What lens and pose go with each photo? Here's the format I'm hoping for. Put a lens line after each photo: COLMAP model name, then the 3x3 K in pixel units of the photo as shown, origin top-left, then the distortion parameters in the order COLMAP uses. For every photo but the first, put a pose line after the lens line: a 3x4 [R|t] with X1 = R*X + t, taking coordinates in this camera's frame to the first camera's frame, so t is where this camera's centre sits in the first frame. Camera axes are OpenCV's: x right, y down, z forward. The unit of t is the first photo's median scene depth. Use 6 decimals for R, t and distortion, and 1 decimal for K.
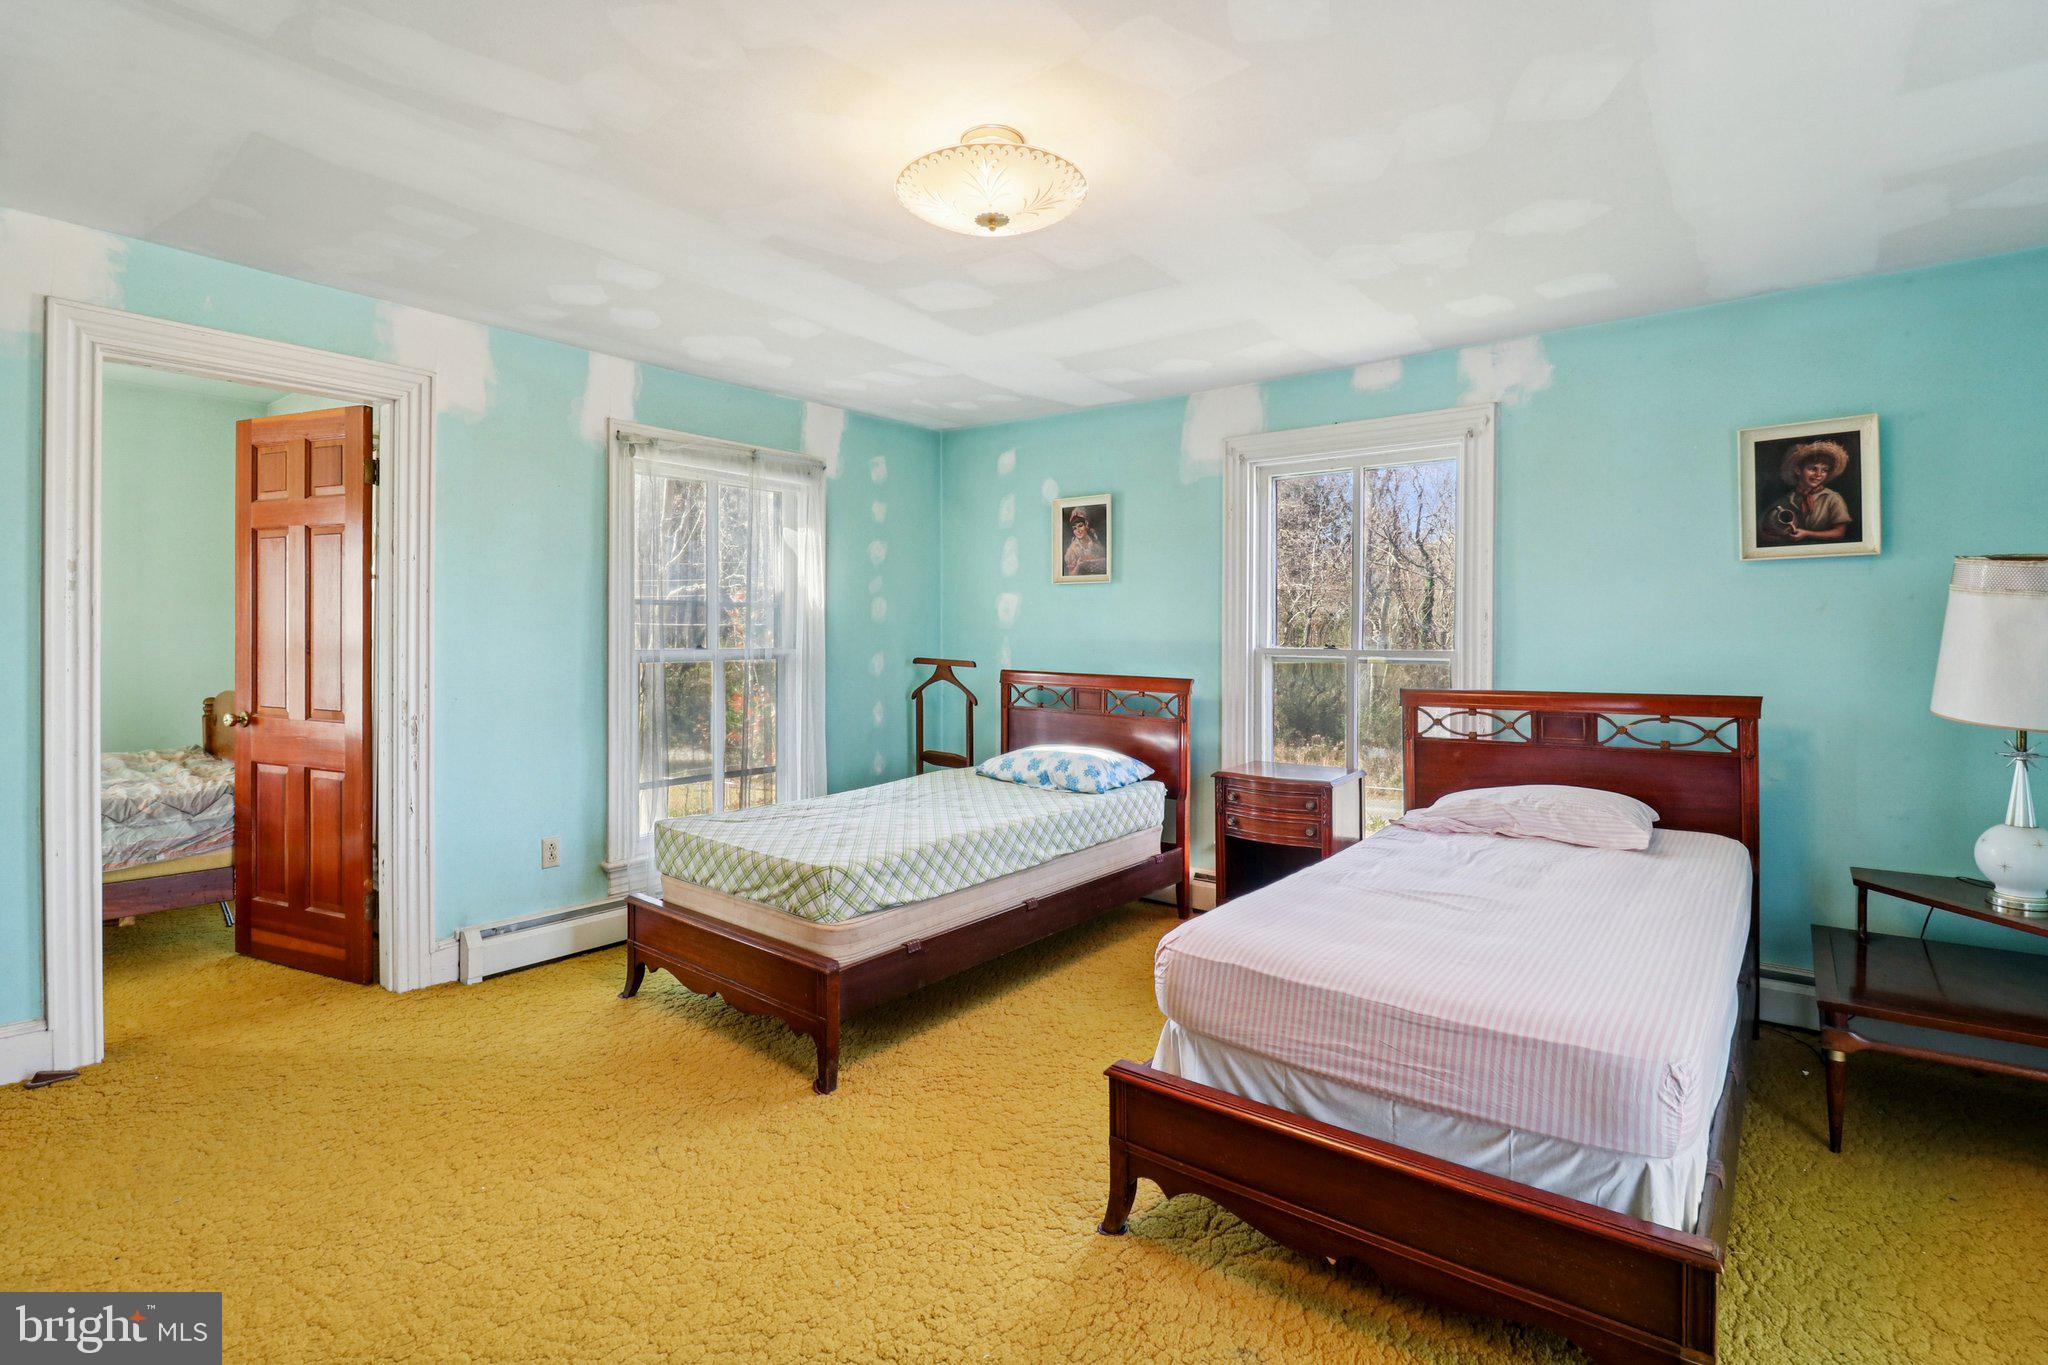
lens RADIAL K [[962.1, 0, 1029.8], [0, 962.1, 639.0], [0, 0, 1]] dist [-0.000312, -0.011959]
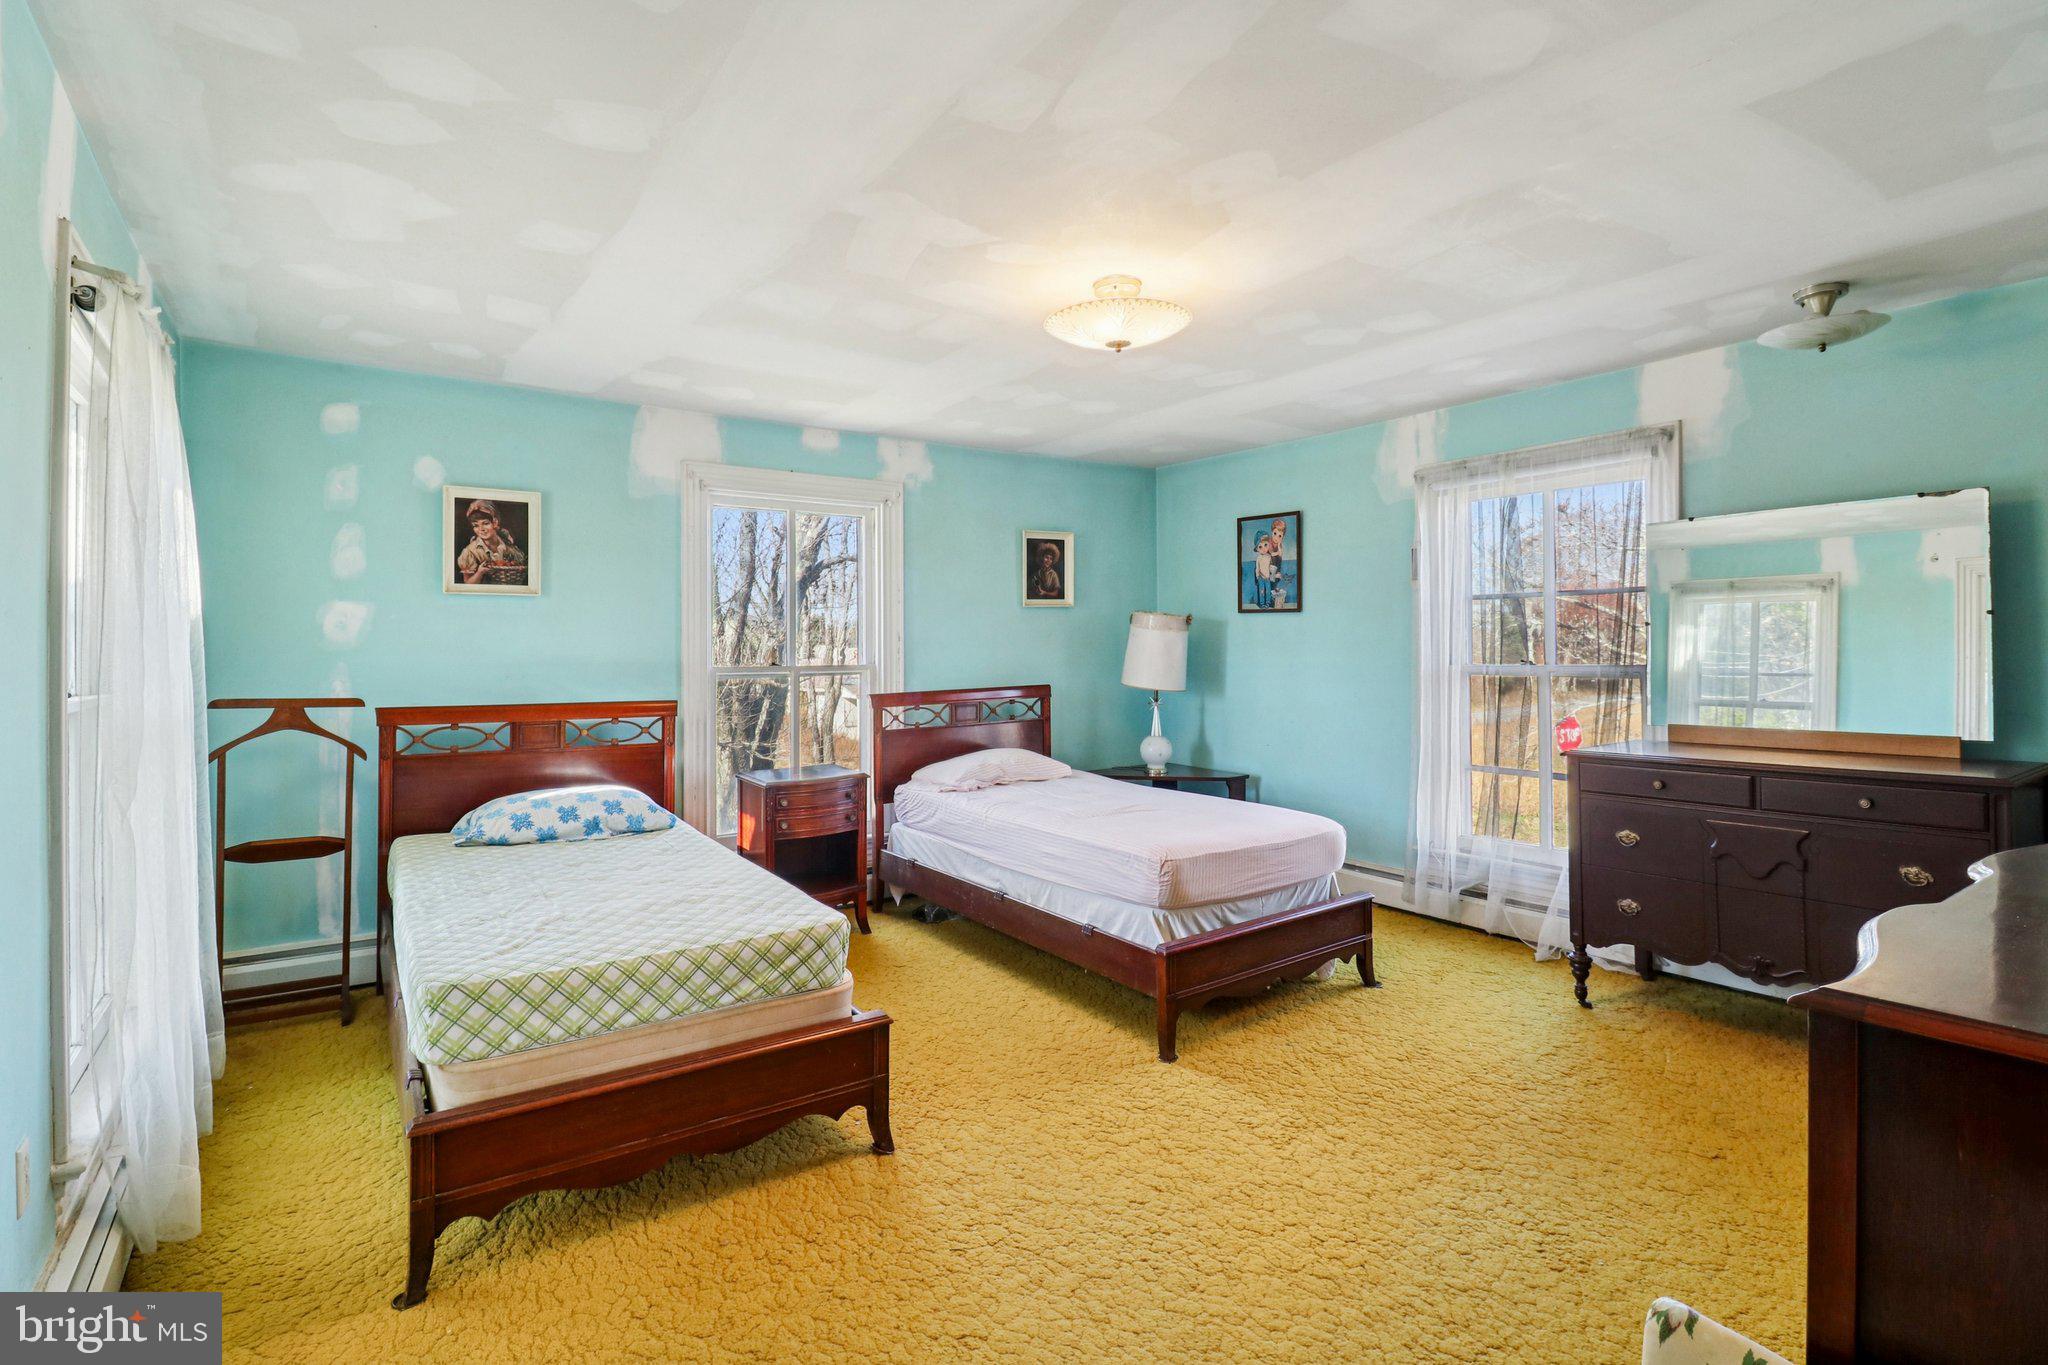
lens RADIAL K [[962.1, 0, 1022.6], [0, 962.1, 636.7], [0, 0, 1]] dist [-0.000312, -0.011959]
pose [[0.285099, -0.000484, 0.958498, -0.826272], [0.011165, 0.999934, -0.002816, -0.020354], [-0.958433, 0.011504, 0.285086, 0.462358]]
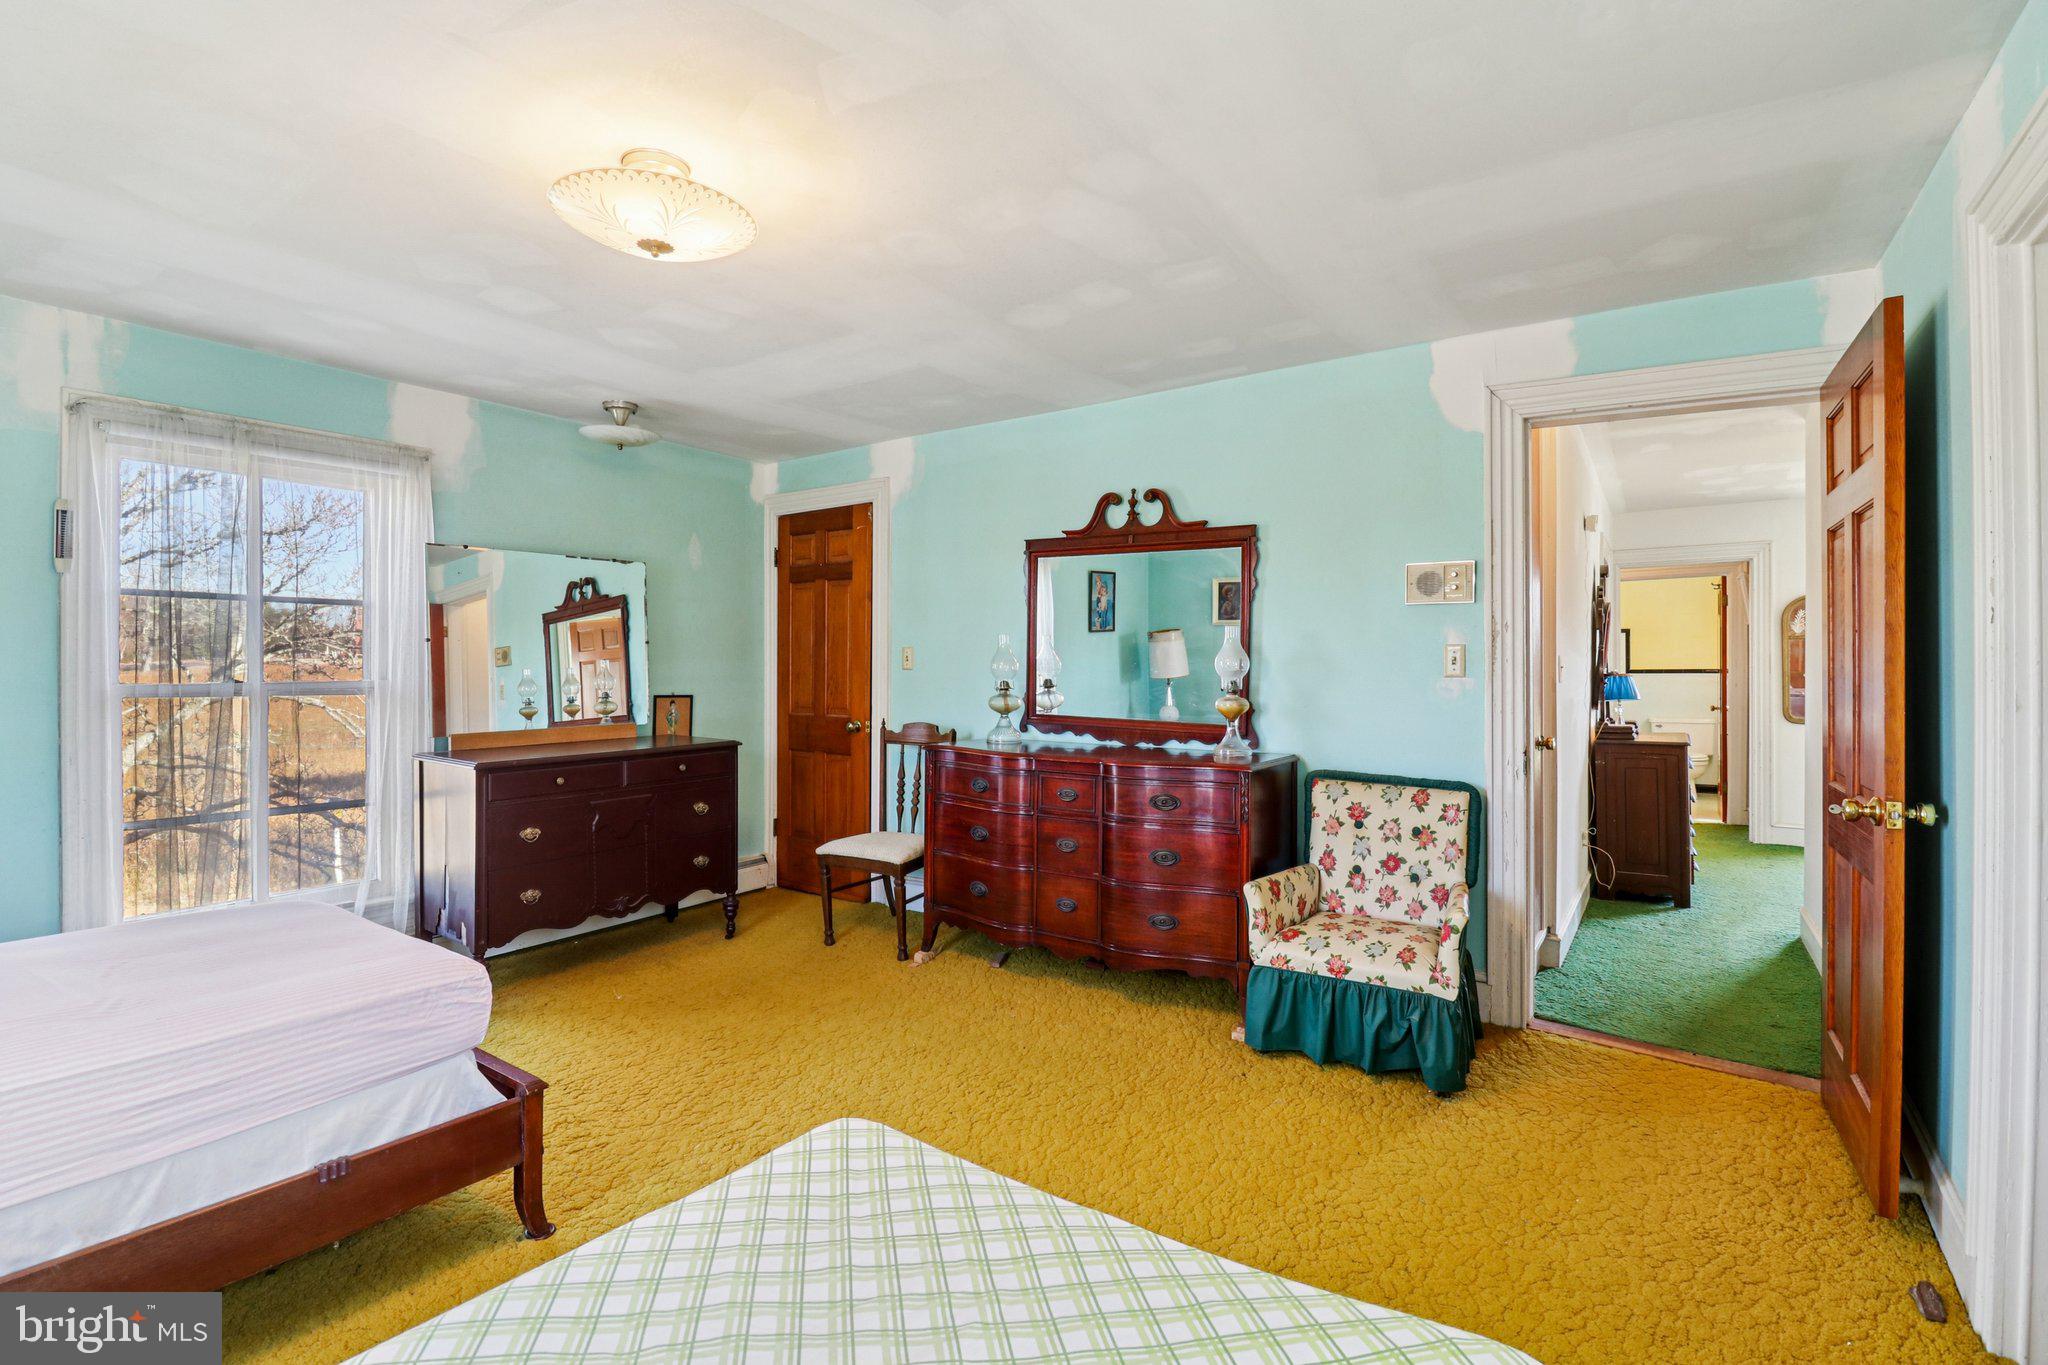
lens RADIAL K [[962.1, 0, 1012.9], [0, 962.1, 659.1], [0, 0, 1]] dist [-0.000312, -0.011959]
pose [[-0.998025, -0.014151, -0.061208, -0.215993], [-0.013707, 0.999877, -0.007657, -0.009196], [0.061309, -0.006803, -0.998096, 1.229499]]
